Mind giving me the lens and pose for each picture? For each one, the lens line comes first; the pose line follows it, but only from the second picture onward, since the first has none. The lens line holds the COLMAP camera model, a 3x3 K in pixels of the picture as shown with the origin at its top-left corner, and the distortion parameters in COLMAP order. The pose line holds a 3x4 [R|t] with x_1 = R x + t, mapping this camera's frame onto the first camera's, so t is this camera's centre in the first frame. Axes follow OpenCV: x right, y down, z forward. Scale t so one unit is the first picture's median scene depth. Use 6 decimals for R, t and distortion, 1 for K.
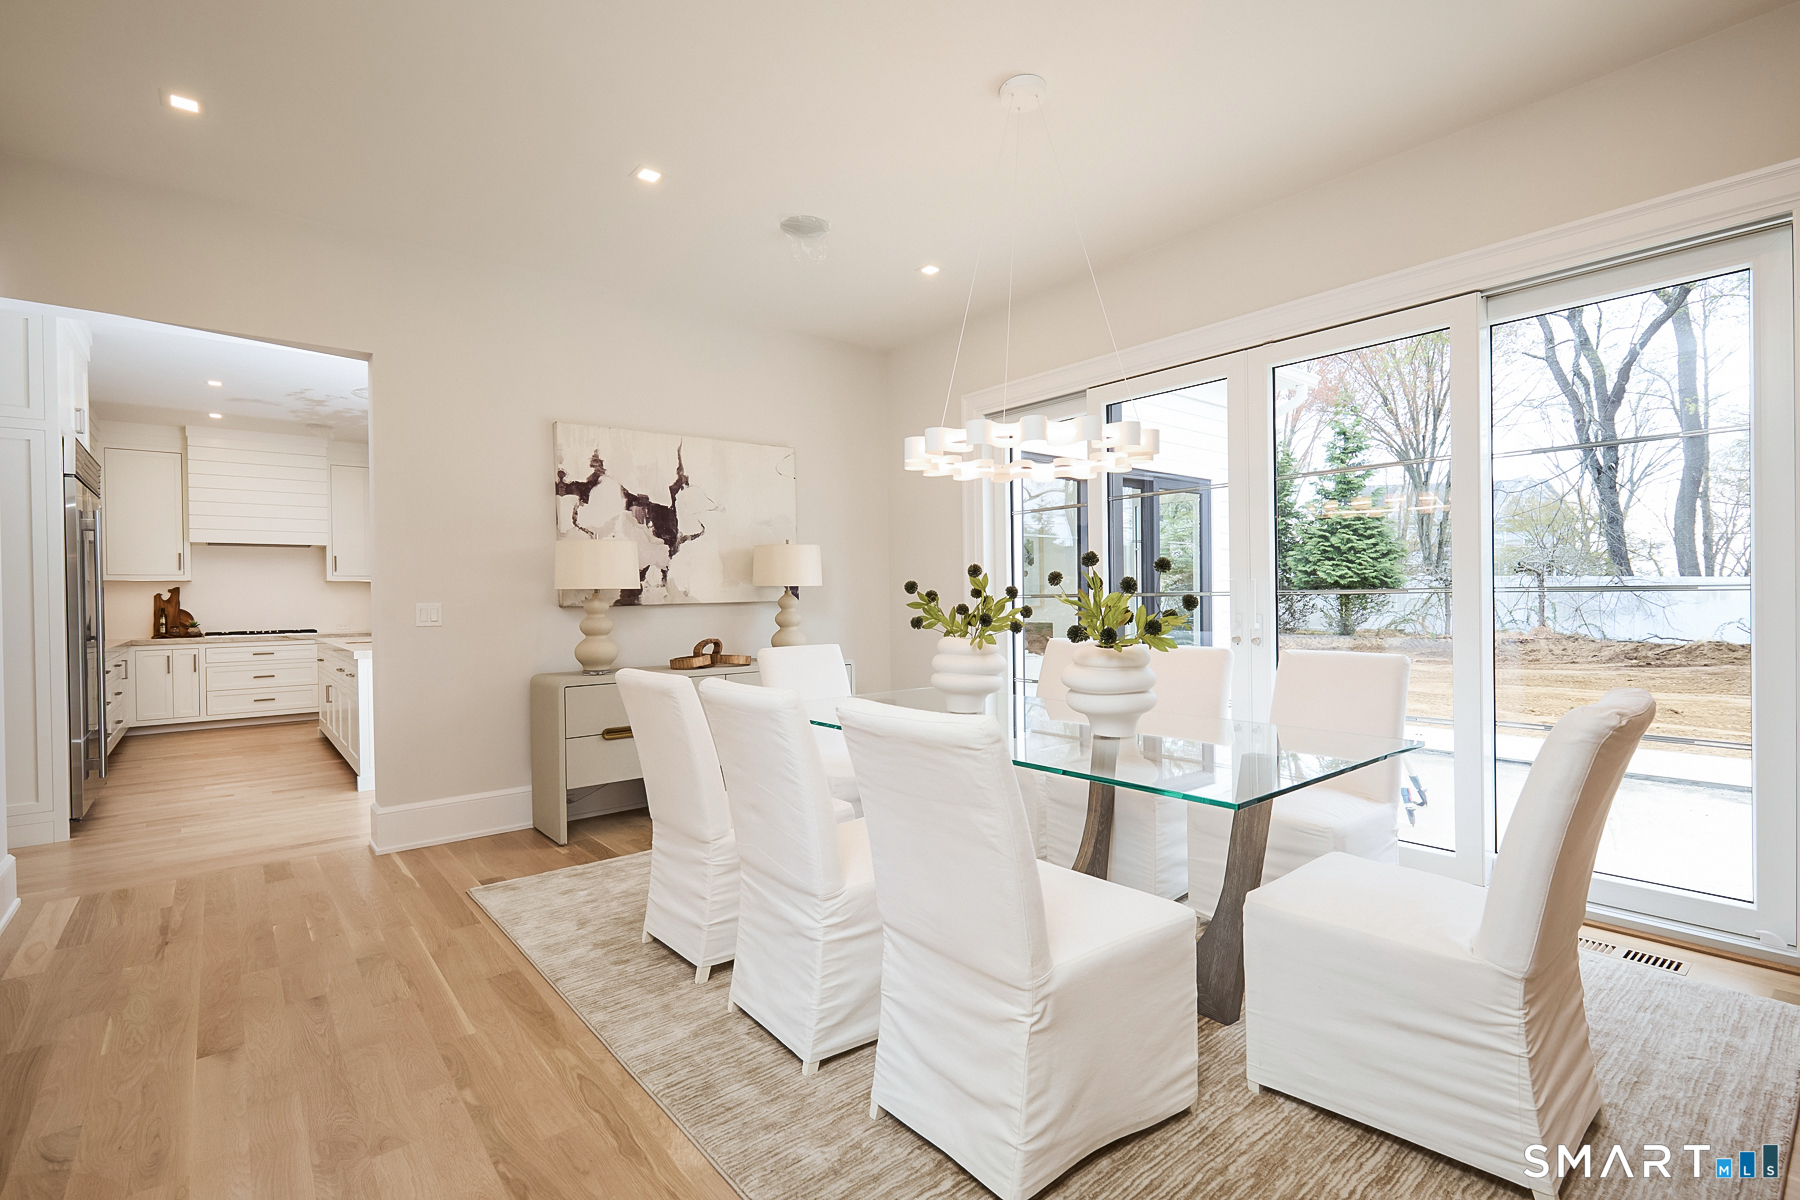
lens RADIAL K [[831.5, 0, 900.0], [0, 831.5, 600.0], [0, 0, 1]] dist [0.000851, -0.000082]
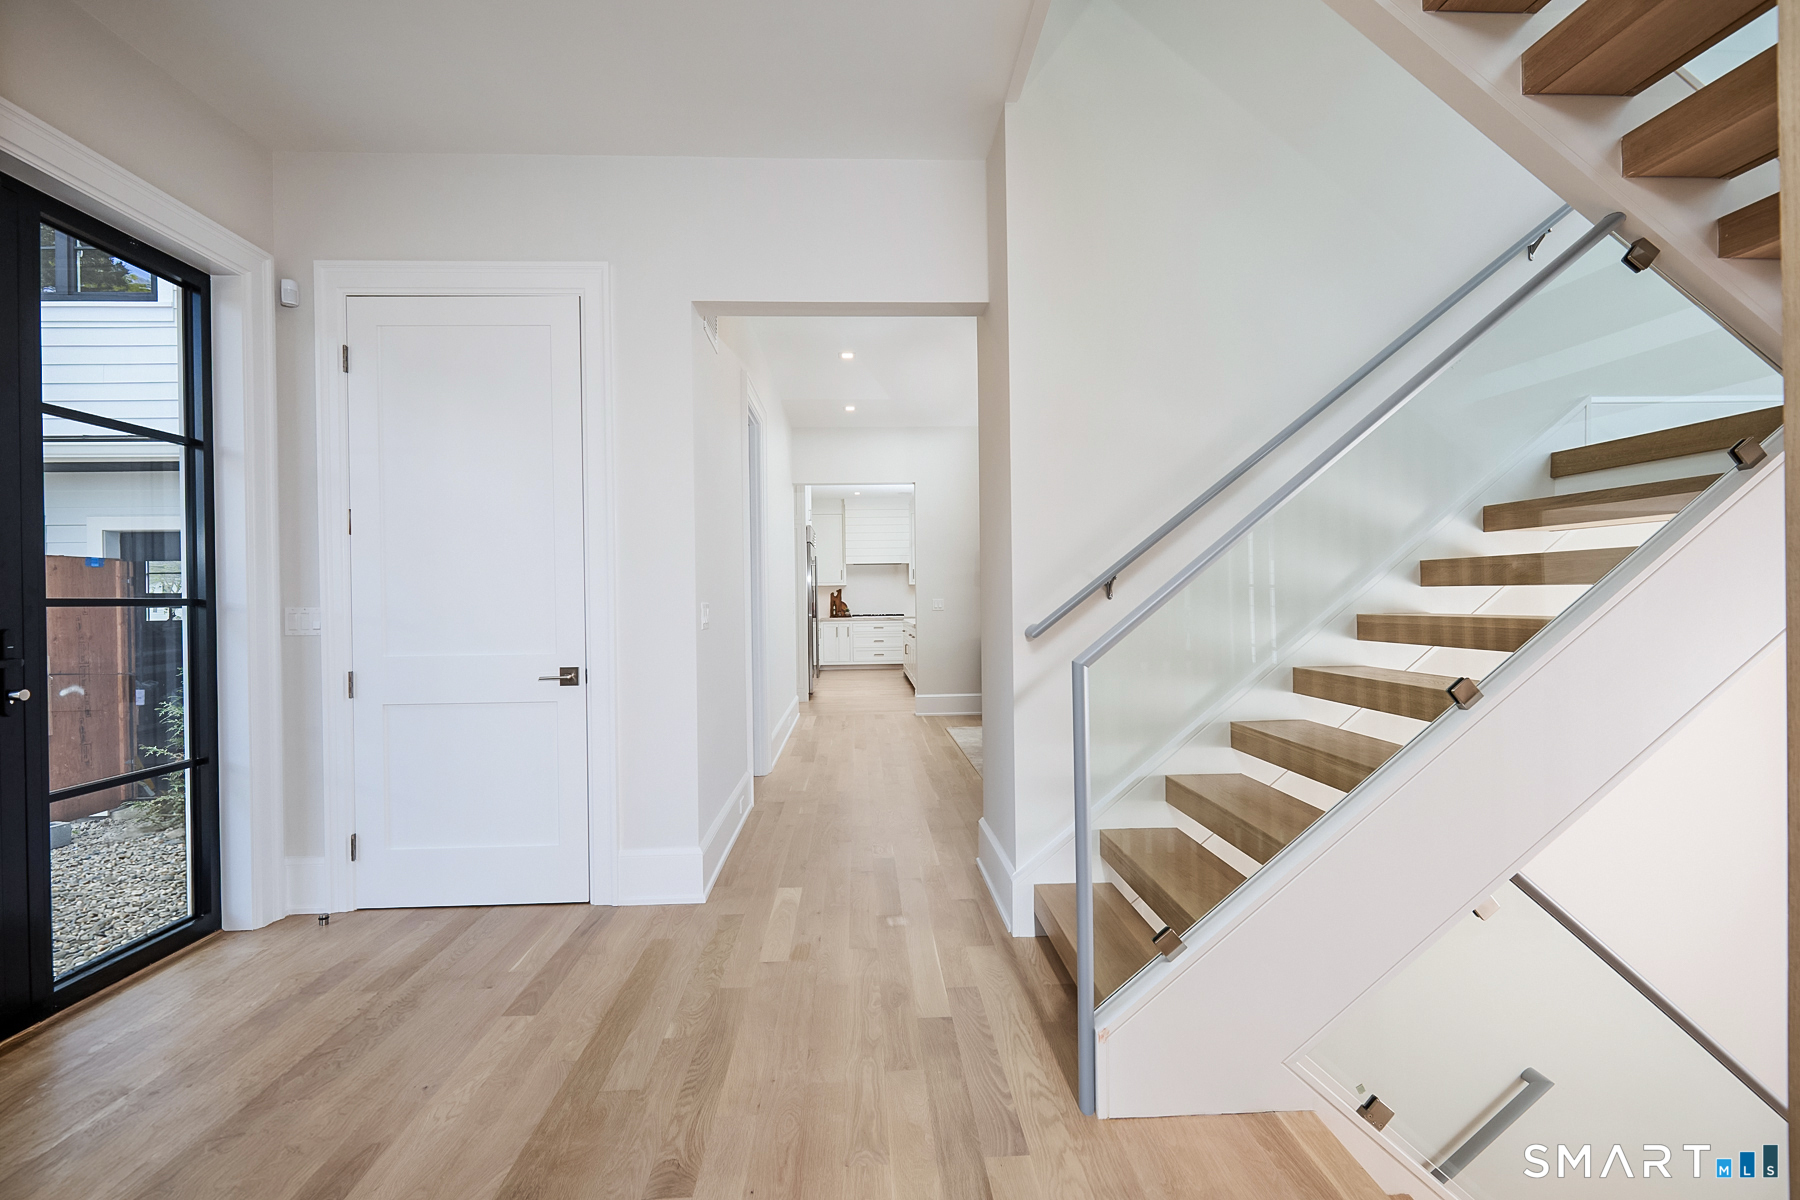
lens RADIAL K [[831.5, 0, 900.0], [0, 831.5, 600.0], [0, 0, 1]] dist [0.000851, -0.000082]
pose [[0.804125, 0.004080, -0.594446, 0.294209], [-0.002107, 0.999990, 0.004013, 0.000813], [0.594456, -0.001975, 0.804126, -0.358680]]
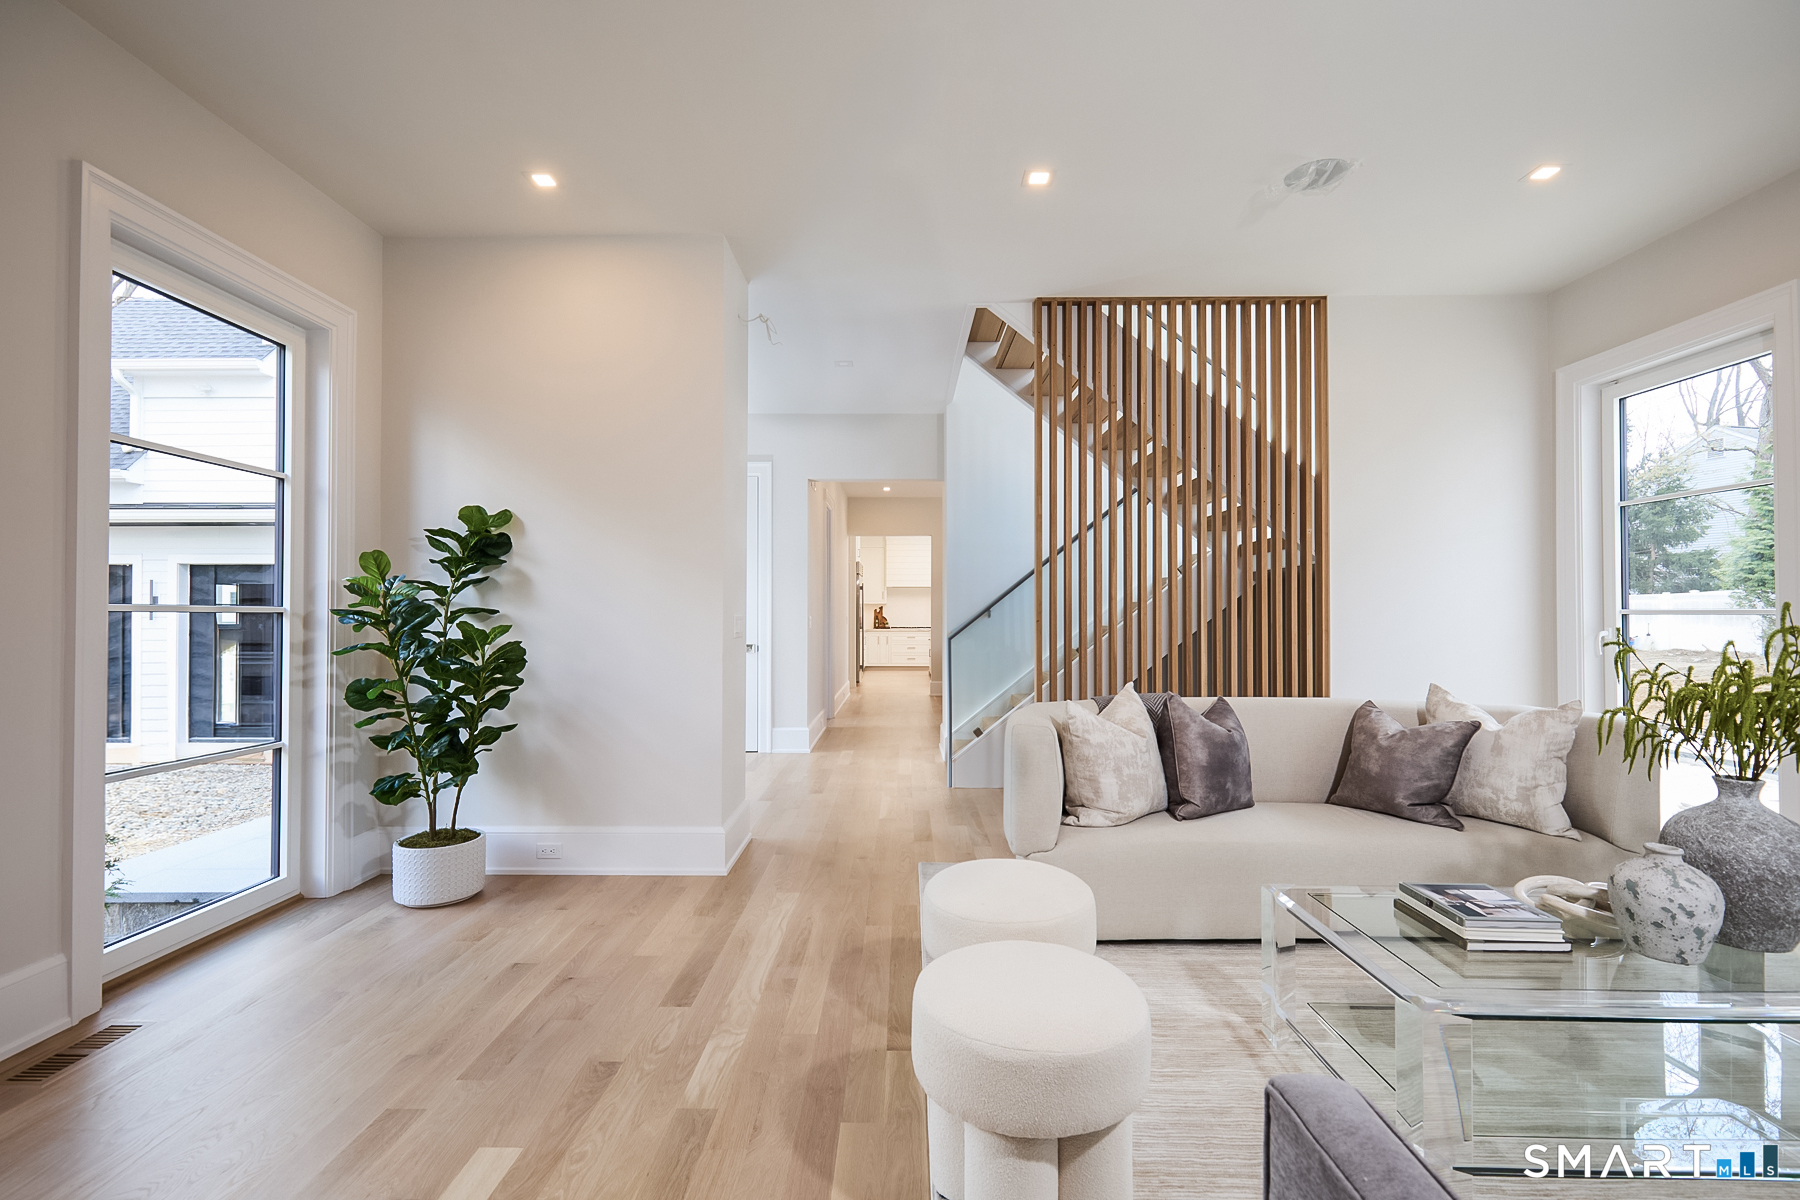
lens RADIAL K [[831.5, 0, 900.0], [0, 831.5, 600.0], [0, 0, 1]] dist [0.000851, -0.000082]
pose [[0.769988, -0.001019, -0.638057, 0.613178], [-0.010048, 0.999855, -0.013722, -0.002255], [0.637979, 0.016977, 0.769867, -0.710629]]
